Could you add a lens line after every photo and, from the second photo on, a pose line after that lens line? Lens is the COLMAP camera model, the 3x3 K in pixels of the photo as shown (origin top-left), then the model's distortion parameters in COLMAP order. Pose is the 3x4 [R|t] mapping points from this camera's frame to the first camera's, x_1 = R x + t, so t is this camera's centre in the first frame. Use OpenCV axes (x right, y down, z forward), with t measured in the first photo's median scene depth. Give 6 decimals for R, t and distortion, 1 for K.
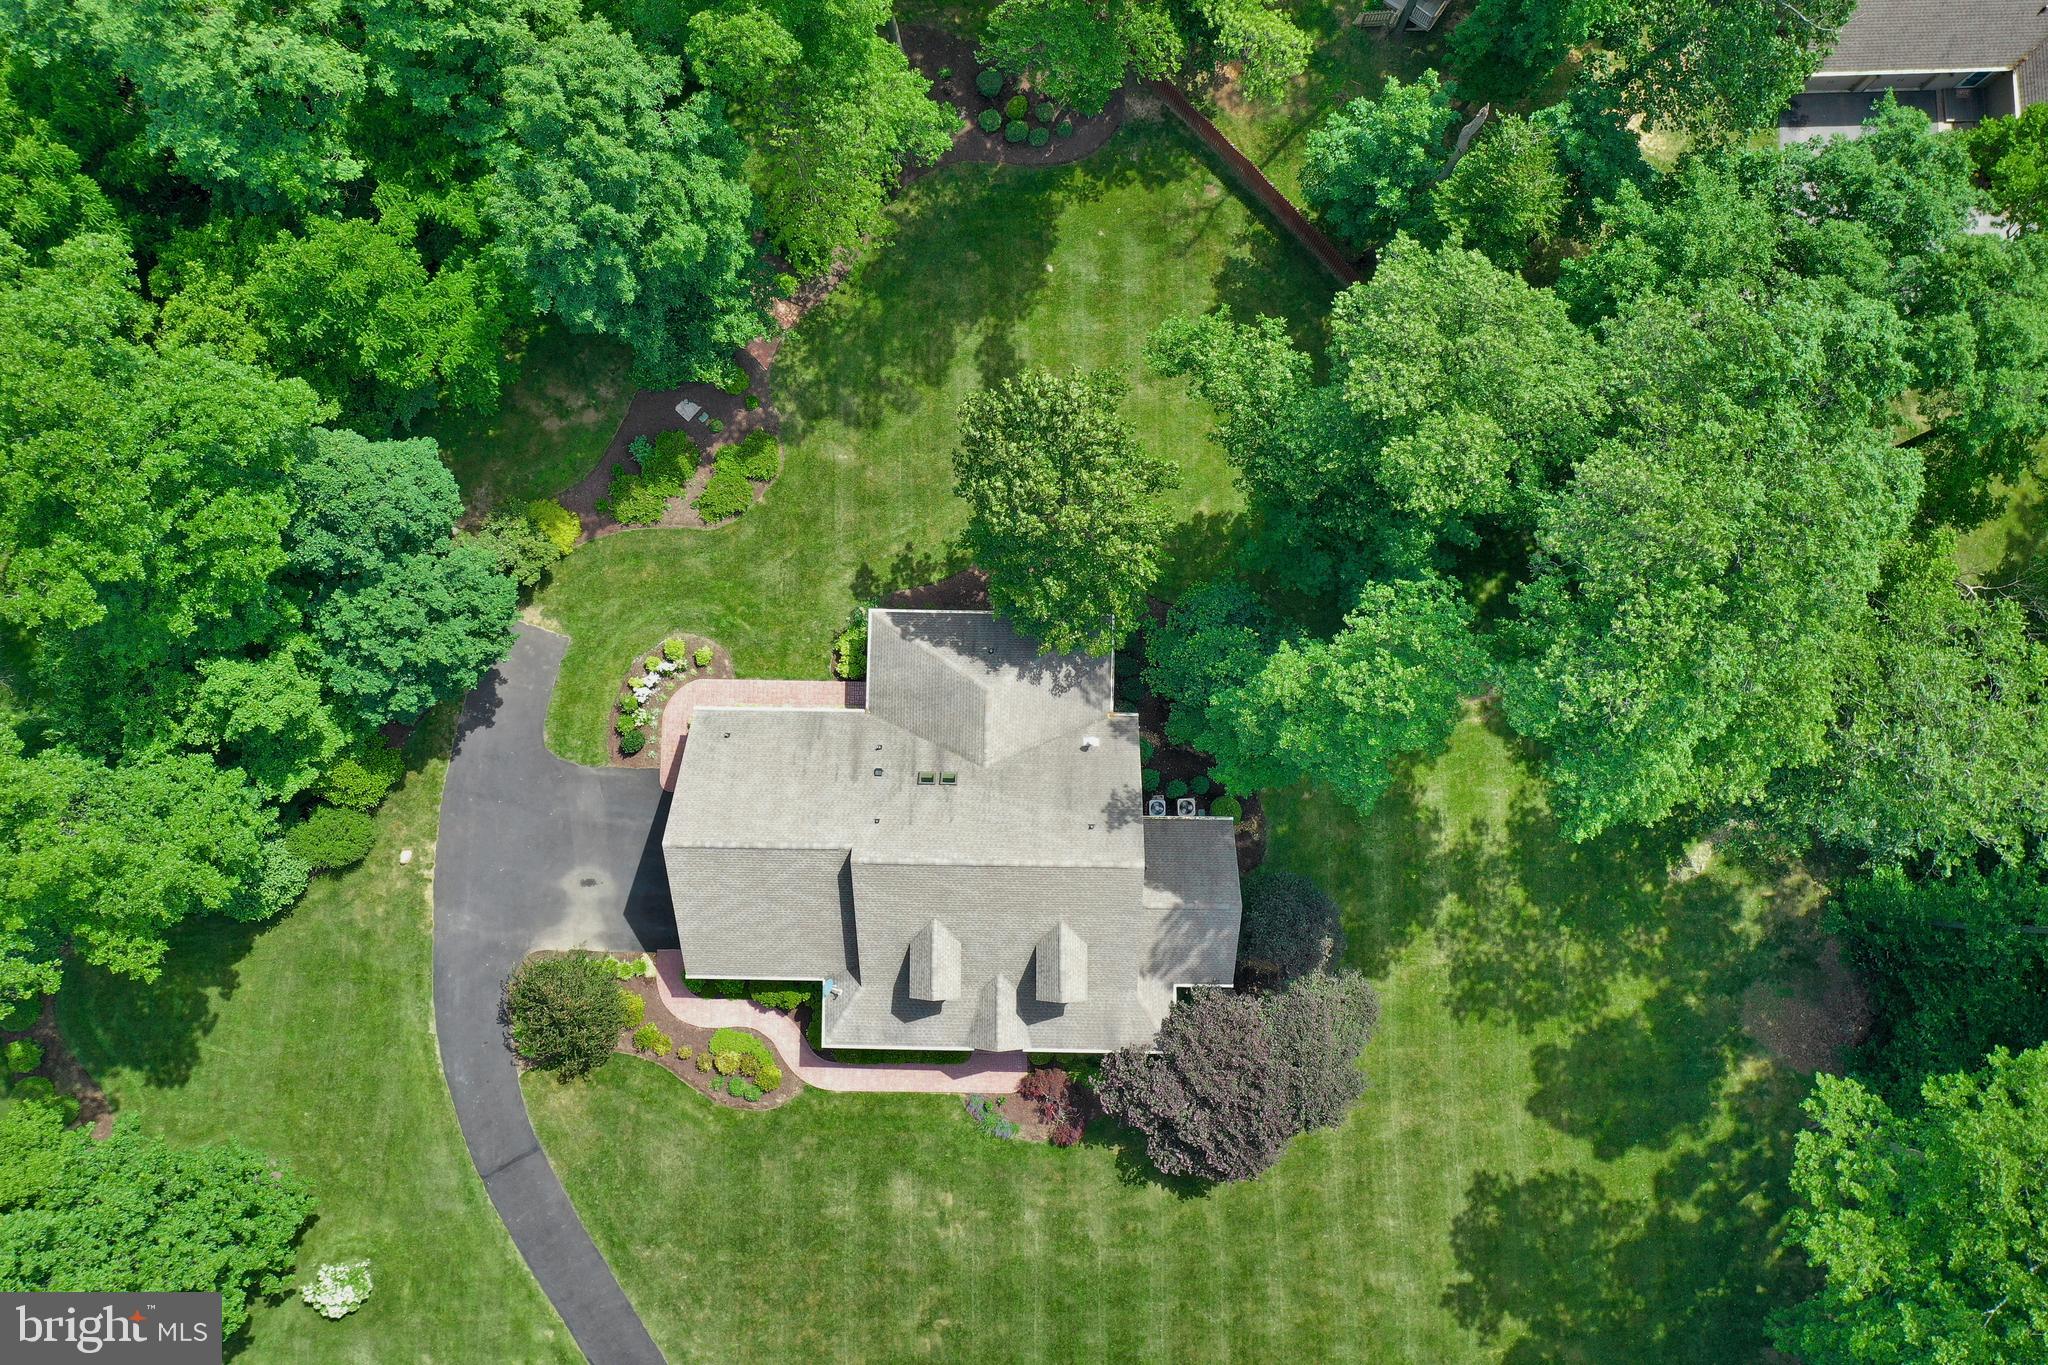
lens RADIAL K [[1691.7, 0, 1008.3], [0, 1691.7, 682.4], [0, 0, 1]] dist [-0.017713, -0.004044]
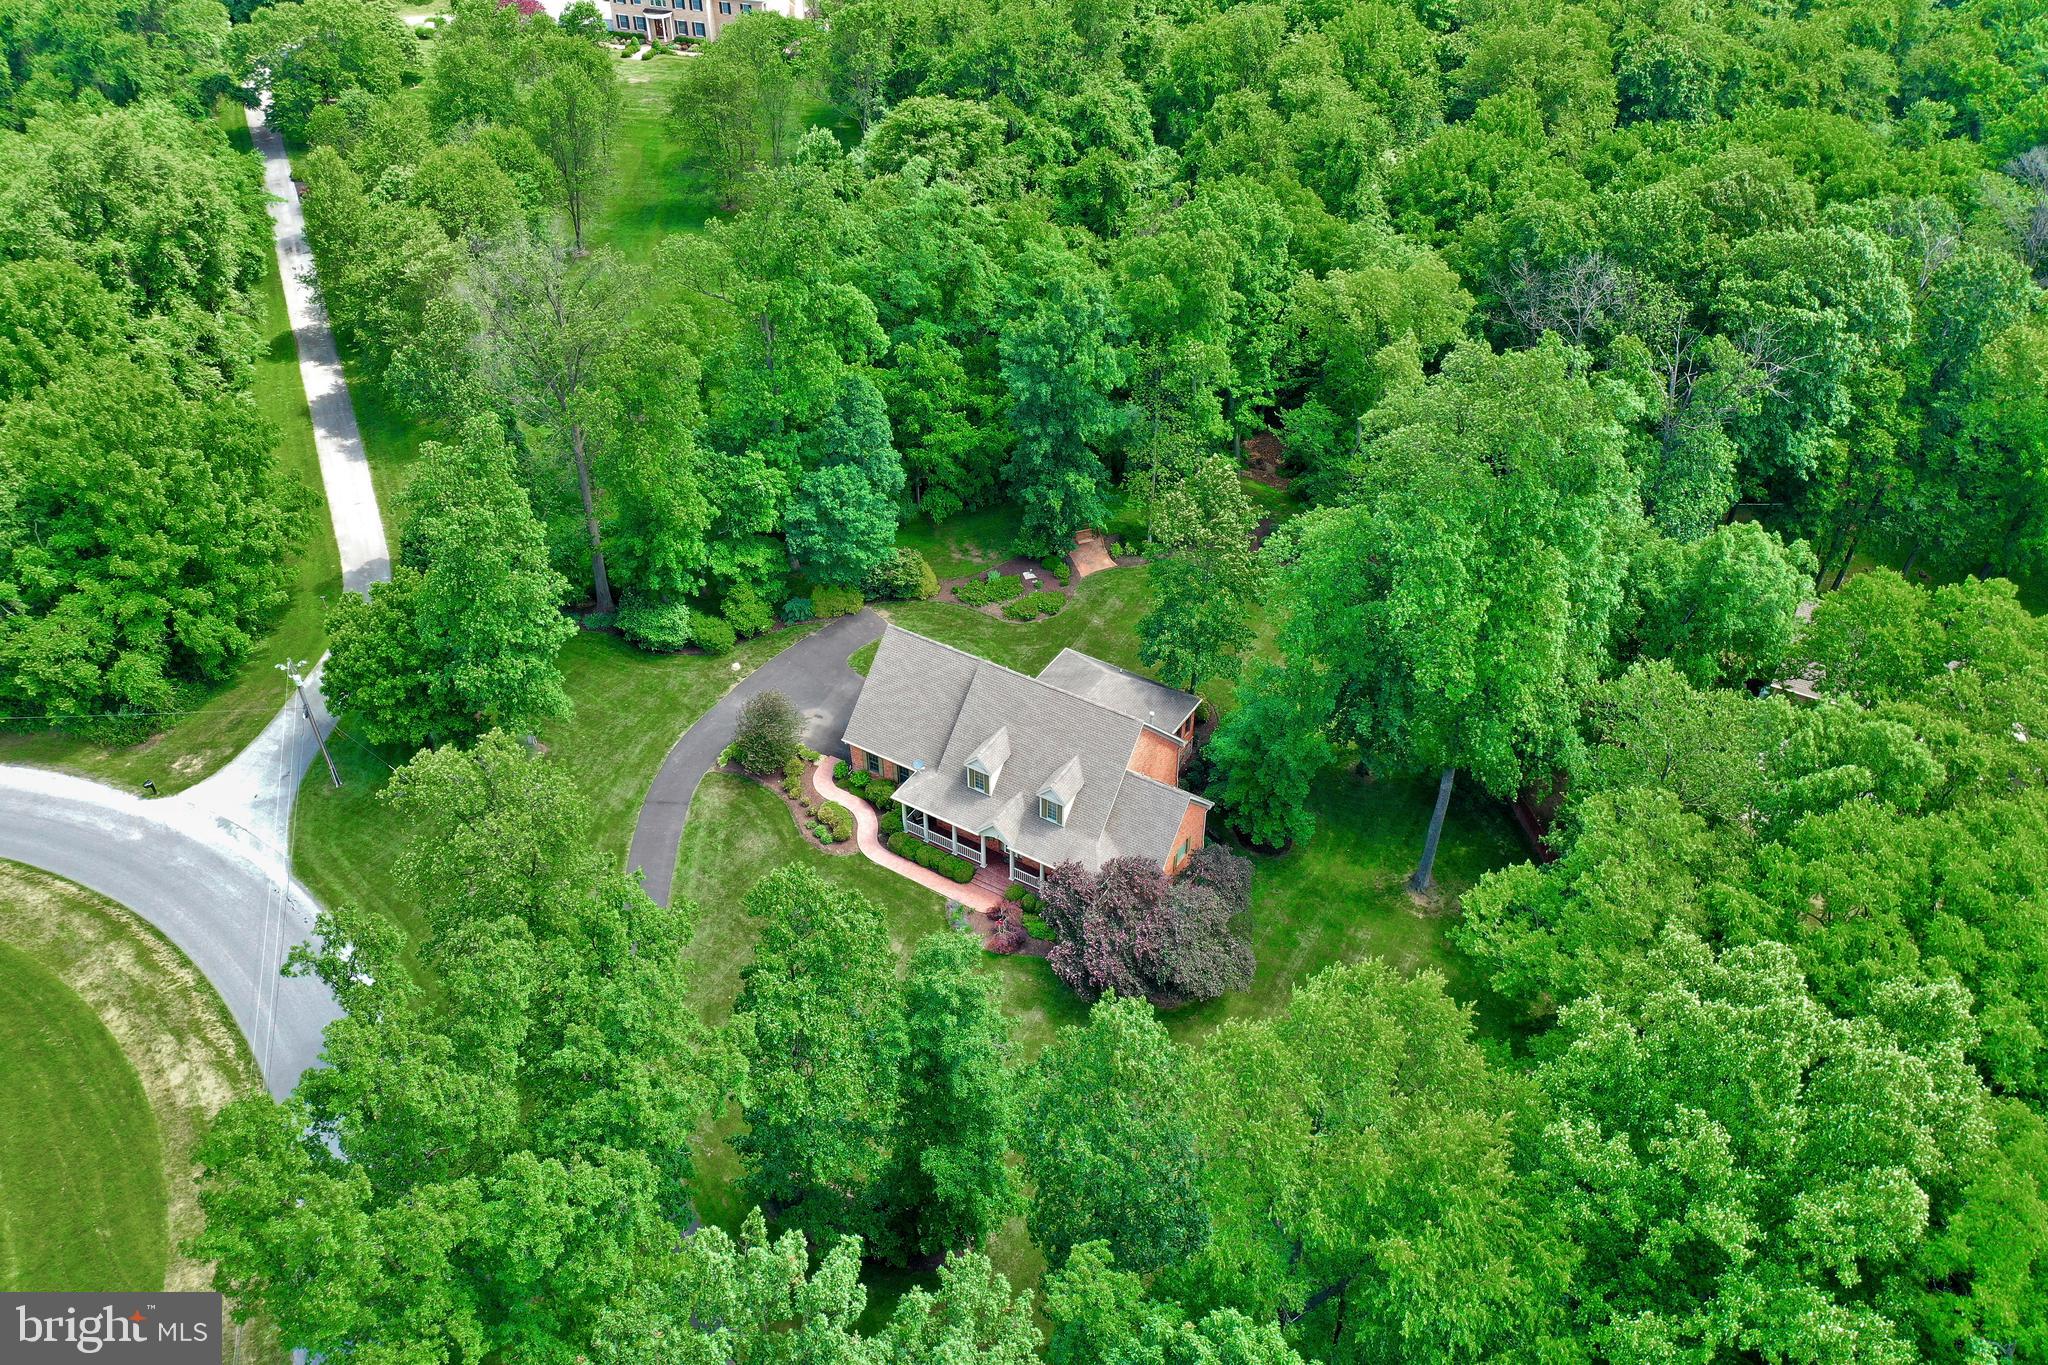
lens RADIAL K [[1565.7, 0, 1015.9], [0, 1565.7, 683.4], [0, 0, 1]] dist [-0.013018, -0.004814]
pose [[0.858779, 0.327520, -0.393991, 0.464060], [-0.510762, 0.607693, -0.608137, 0.884549], [0.040248, 0.723491, 0.689159, -0.002346]]
